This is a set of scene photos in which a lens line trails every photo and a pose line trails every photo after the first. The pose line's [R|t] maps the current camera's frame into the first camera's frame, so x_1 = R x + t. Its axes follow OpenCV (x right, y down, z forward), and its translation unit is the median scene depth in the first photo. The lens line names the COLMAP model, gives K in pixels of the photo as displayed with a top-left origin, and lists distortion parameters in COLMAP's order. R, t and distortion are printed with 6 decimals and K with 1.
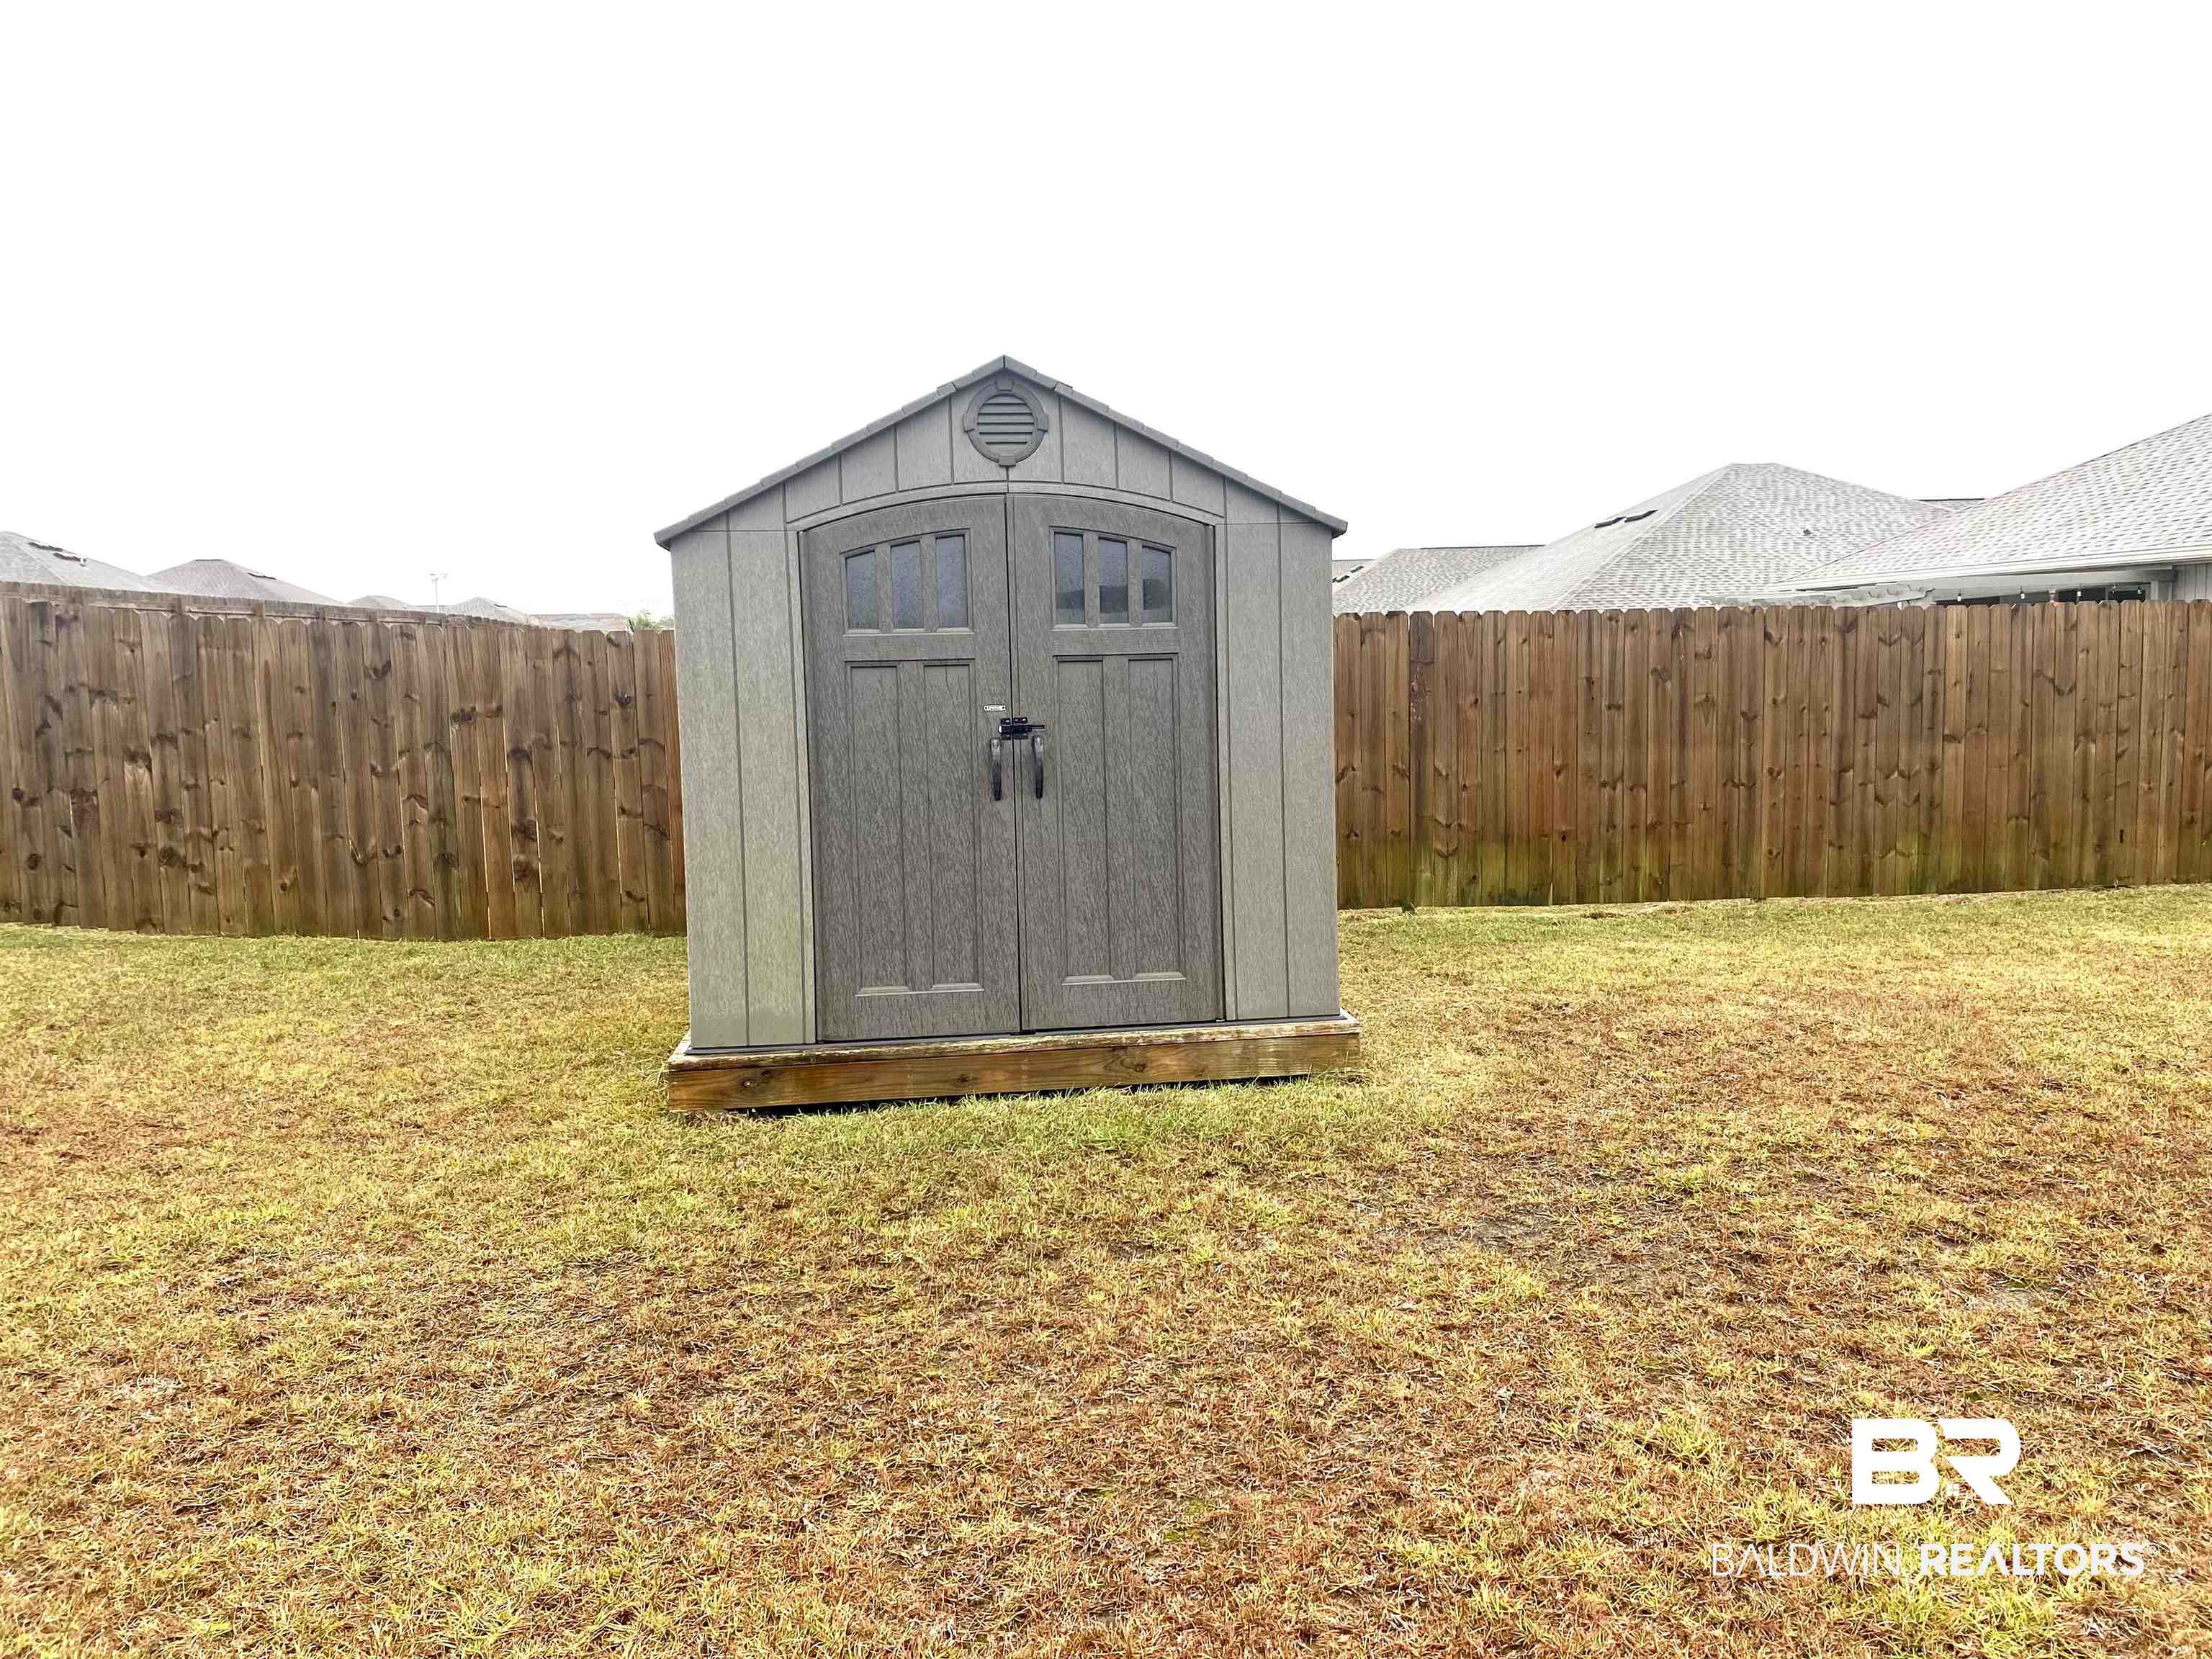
lens RADIAL K [[1669.7, 0, 1111.5], [0, 1669.7, 818.5], [0, 0, 1]] dist [0.003622, -0.002081]
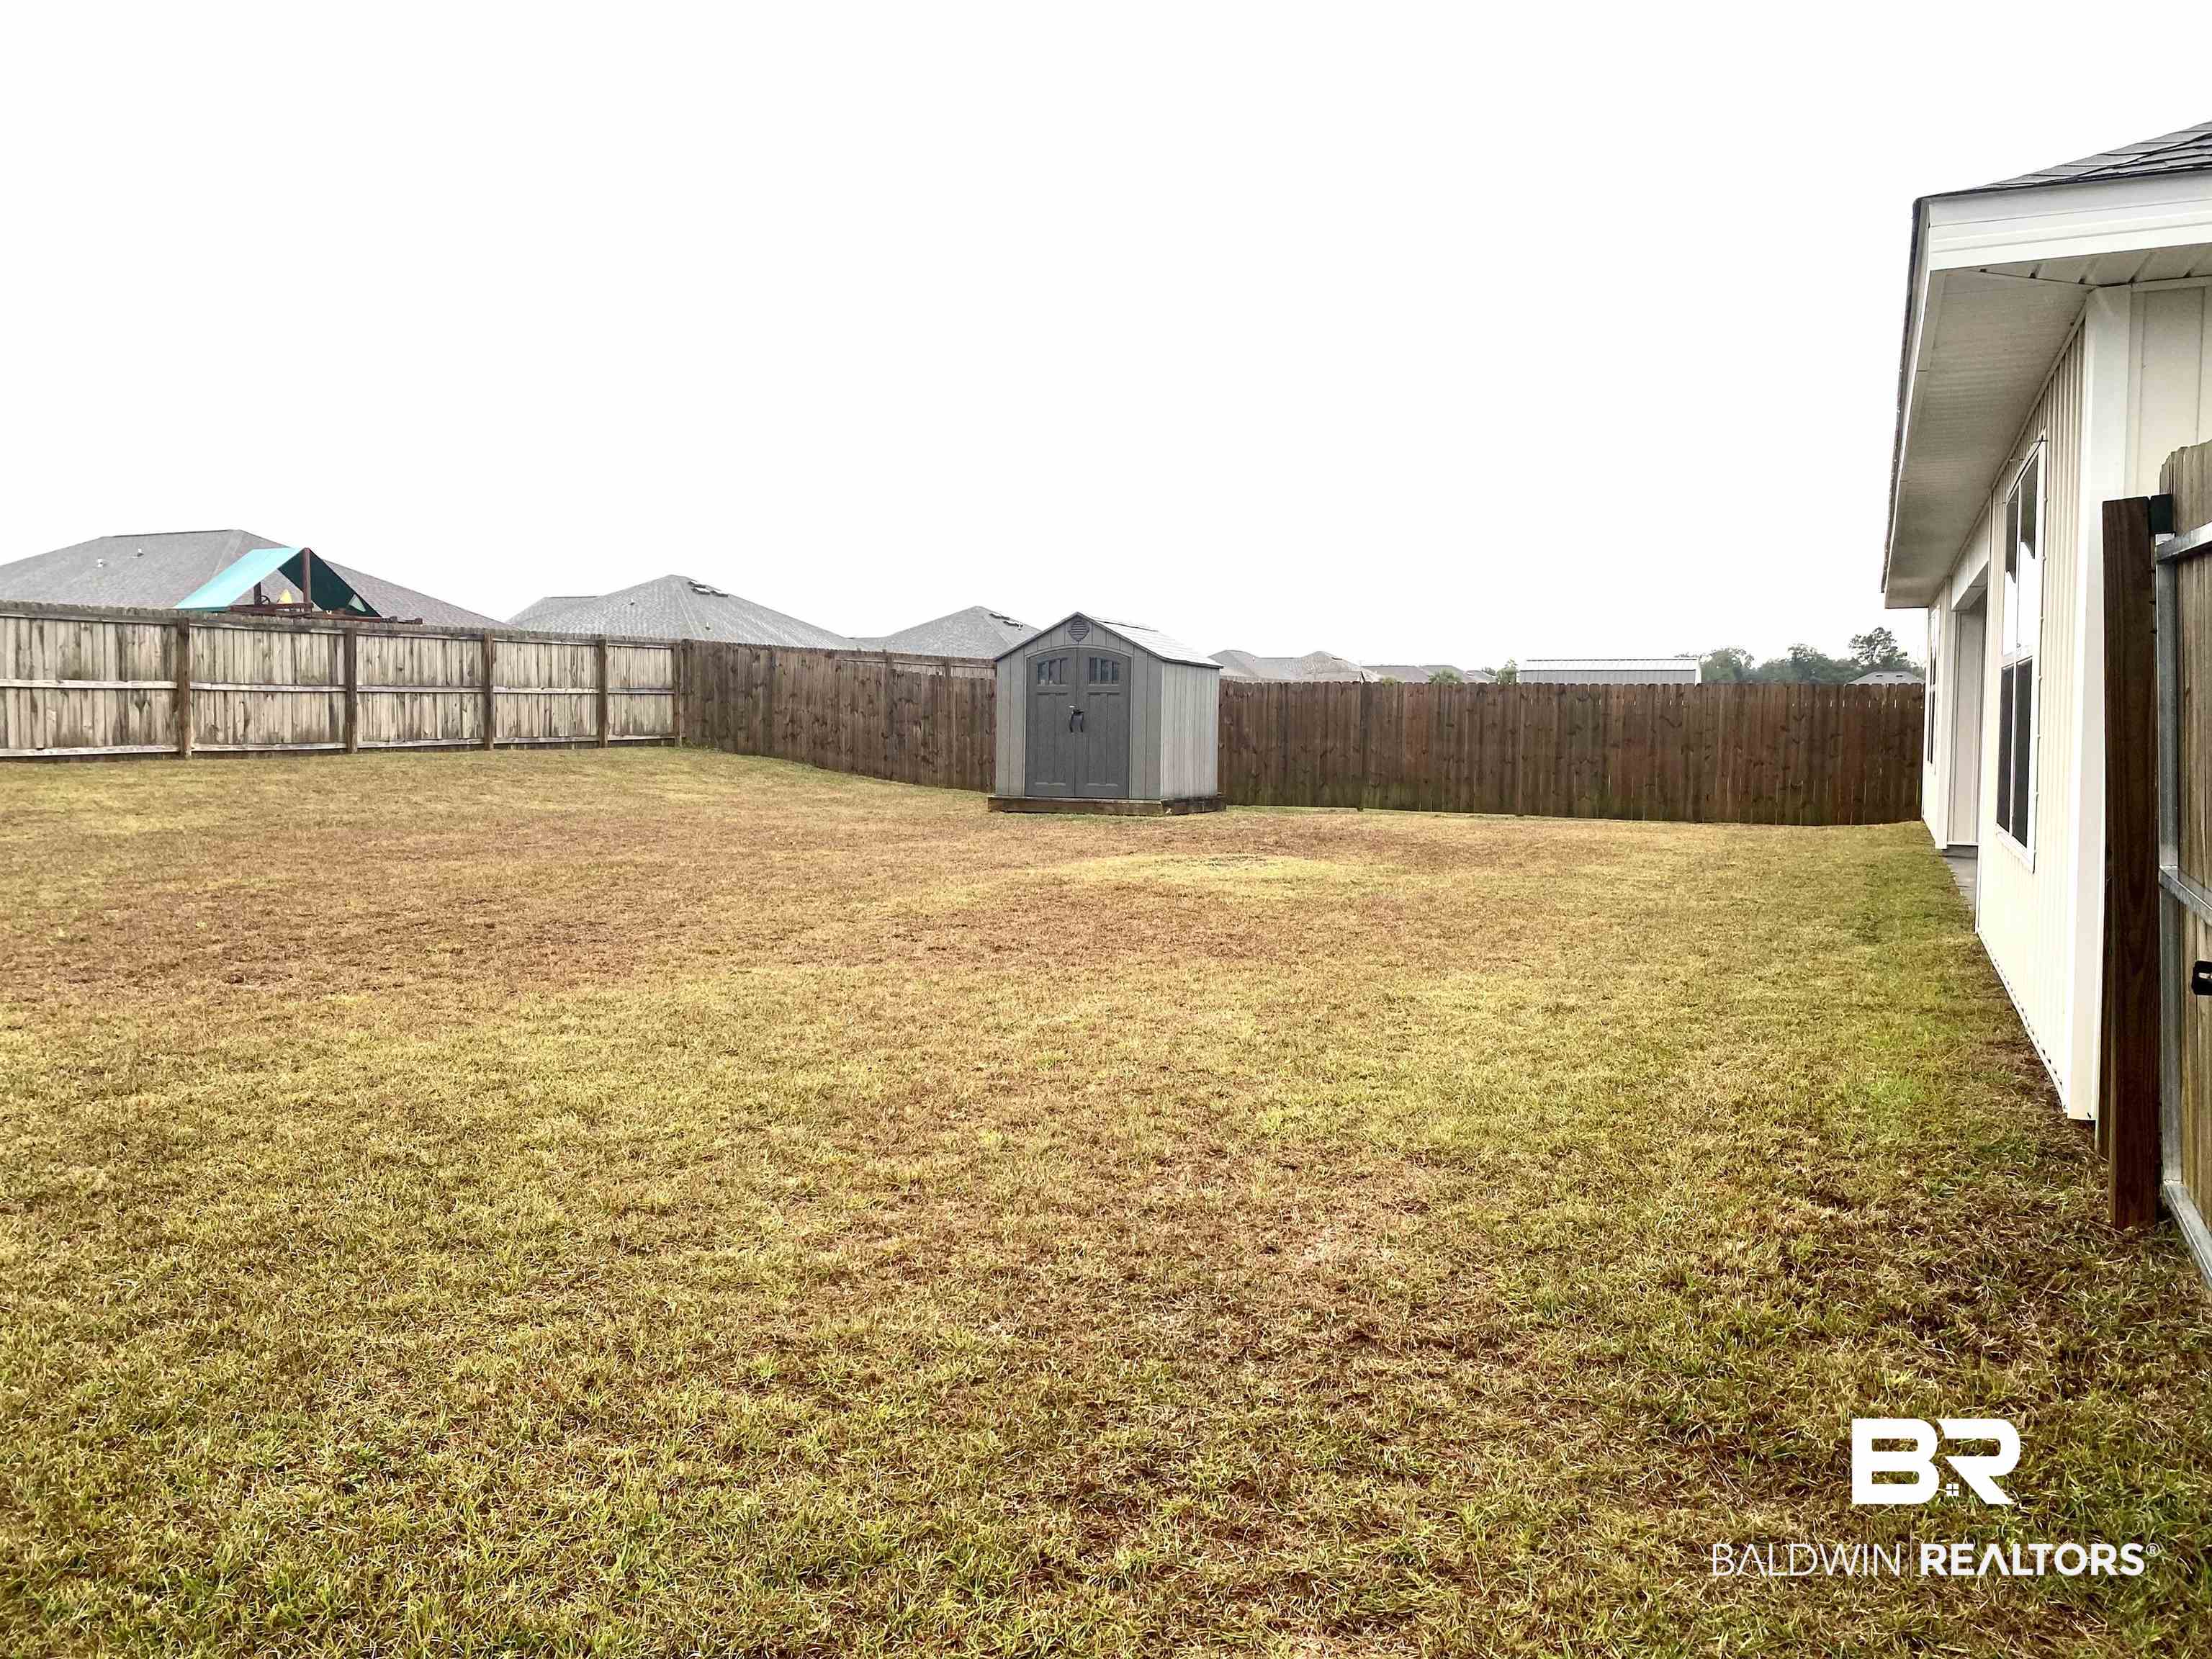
lens RADIAL K [[1669.7, 0, 1104.7], [0, 1669.7, 826.6], [0, 0, 1]] dist [0.003622, -0.002081]
pose [[0.862681, 0.063843, -0.501702, 1.048532], [-0.076335, 0.997073, -0.004378, 0.117079], [0.499954, 0.042074, 0.865030, -1.202404]]
